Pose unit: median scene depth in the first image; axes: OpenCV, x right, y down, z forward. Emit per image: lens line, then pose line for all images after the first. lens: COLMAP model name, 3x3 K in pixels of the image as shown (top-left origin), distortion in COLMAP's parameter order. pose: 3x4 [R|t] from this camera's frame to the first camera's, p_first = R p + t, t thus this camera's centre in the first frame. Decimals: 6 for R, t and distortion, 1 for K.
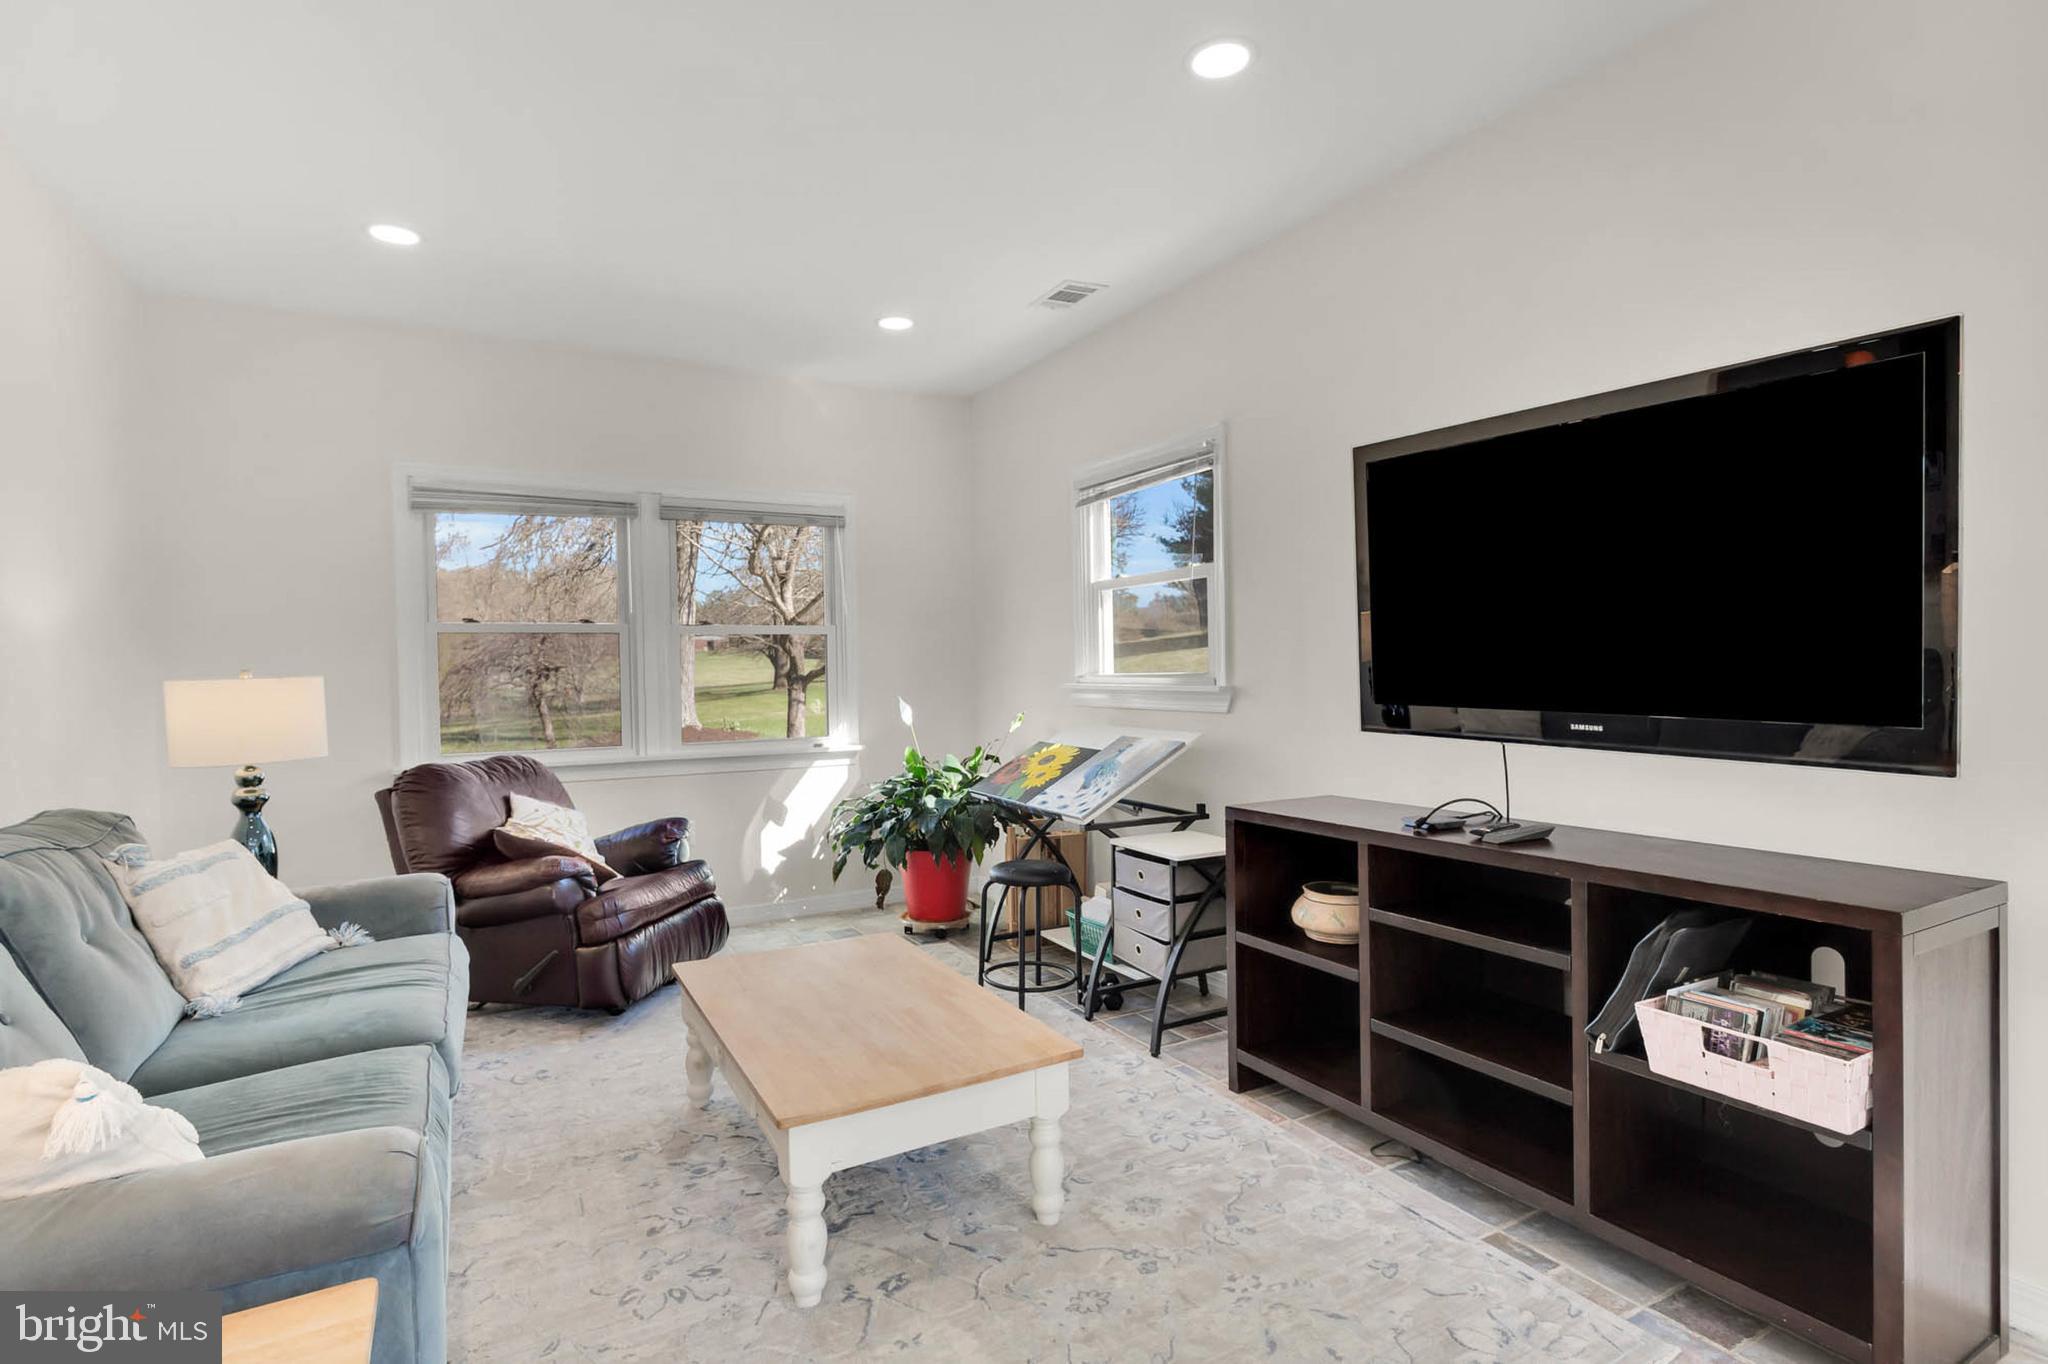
lens RADIAL K [[1003.6, 0, 1010.6], [0, 1003.6, 679.4], [0, 0, 1]] dist [0.001786, 0.000460]
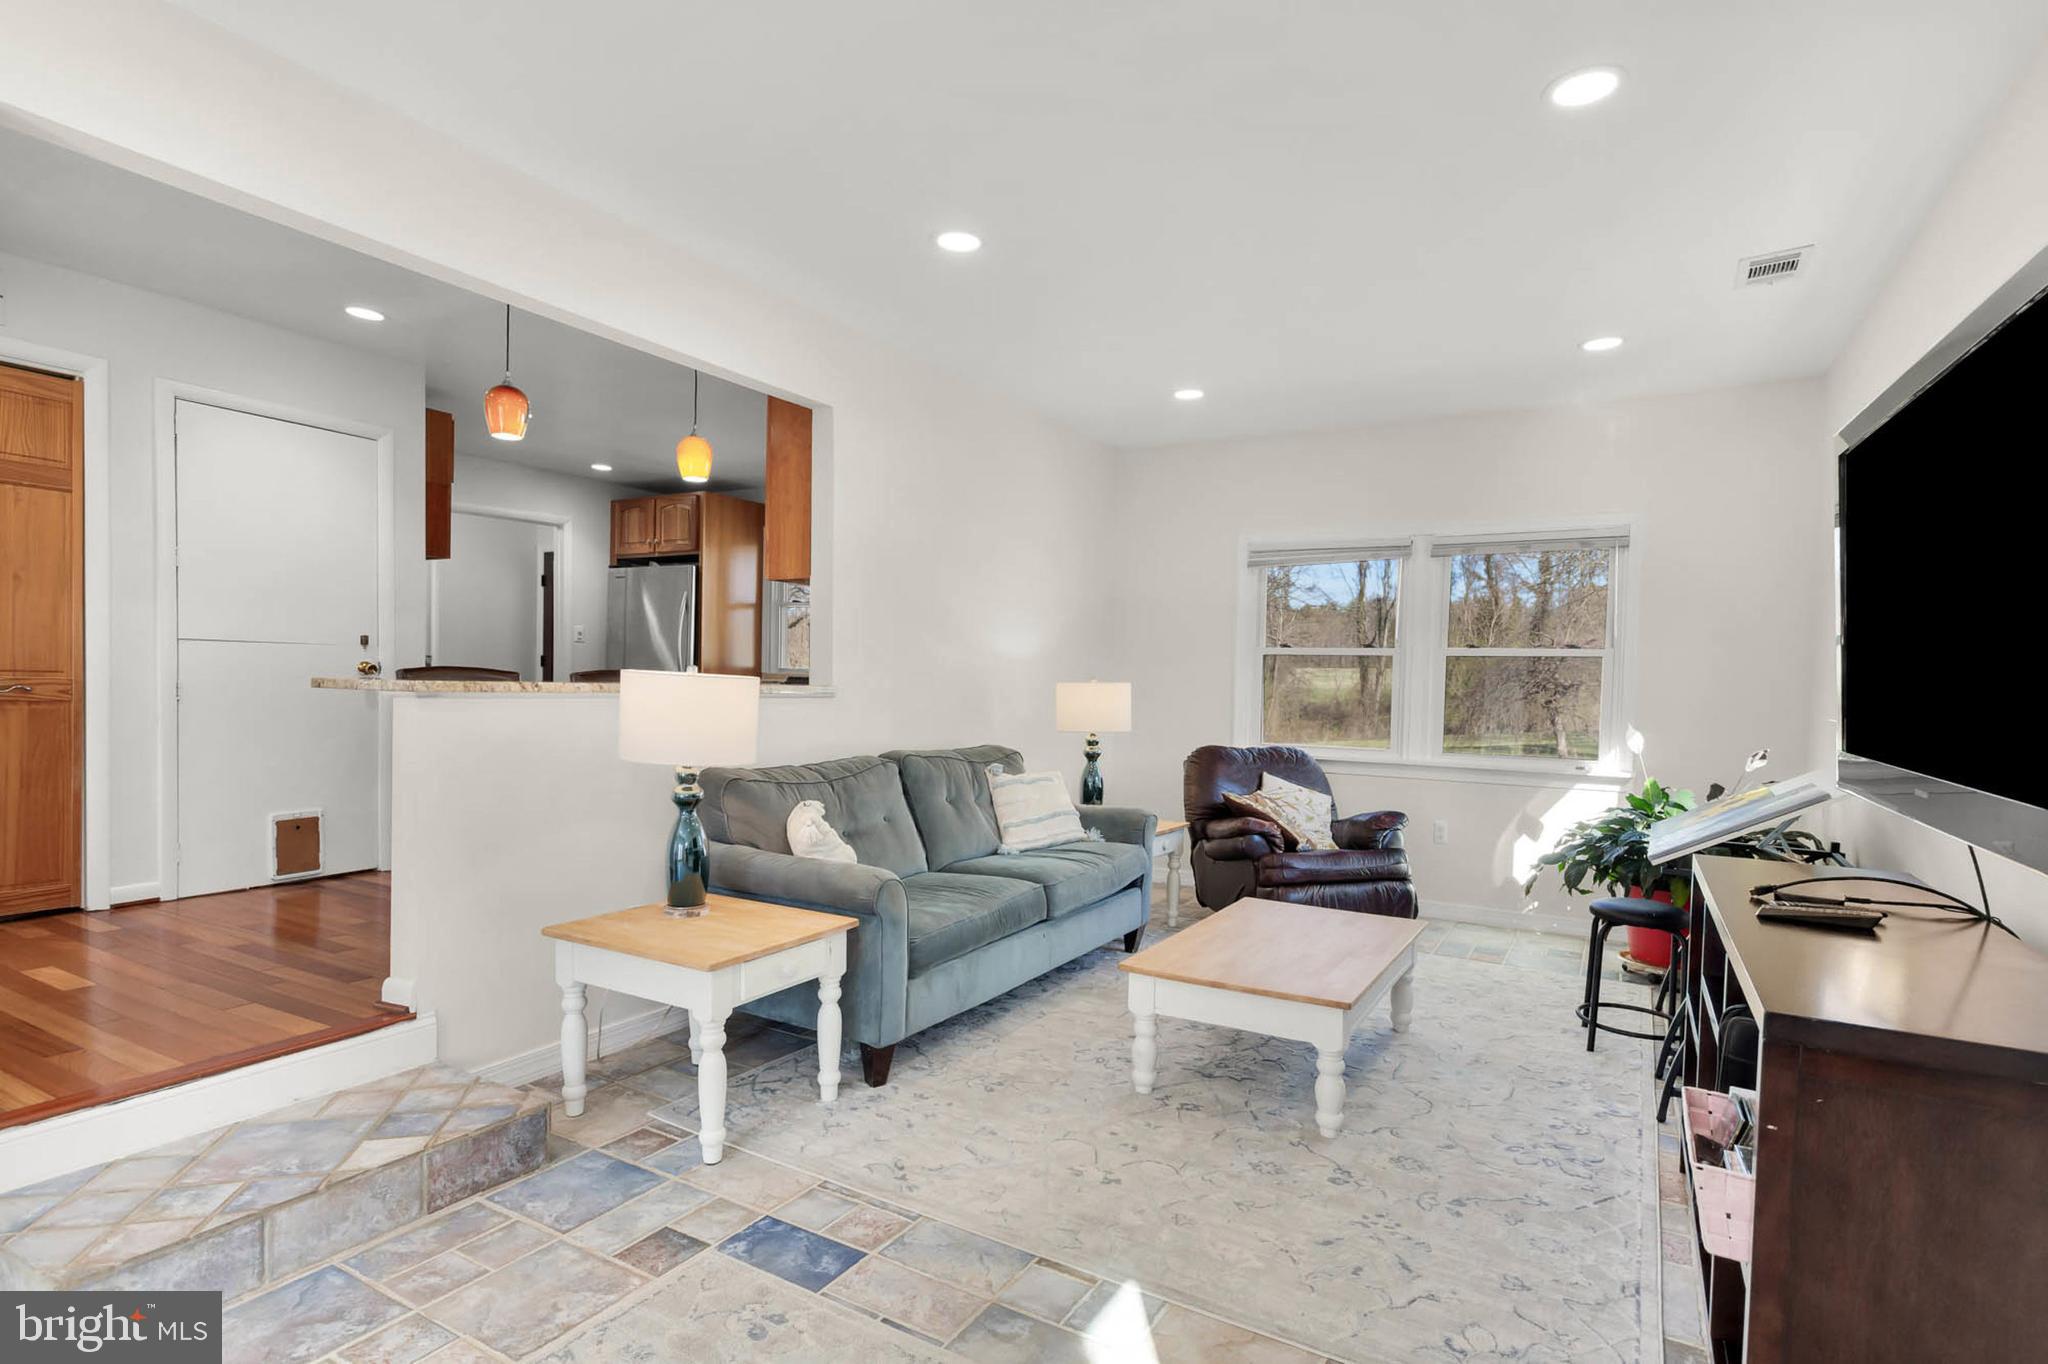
lens RADIAL K [[1003.6, 0, 1026.7], [0, 1003.6, 688.6], [0, 0, 1]] dist [0.001786, 0.000460]
pose [[0.515724, 0.032818, -0.856126, 0.599229], [-0.037655, 0.999169, 0.015618, -0.012506], [0.855927, 0.024183, 0.516531, 0.015894]]
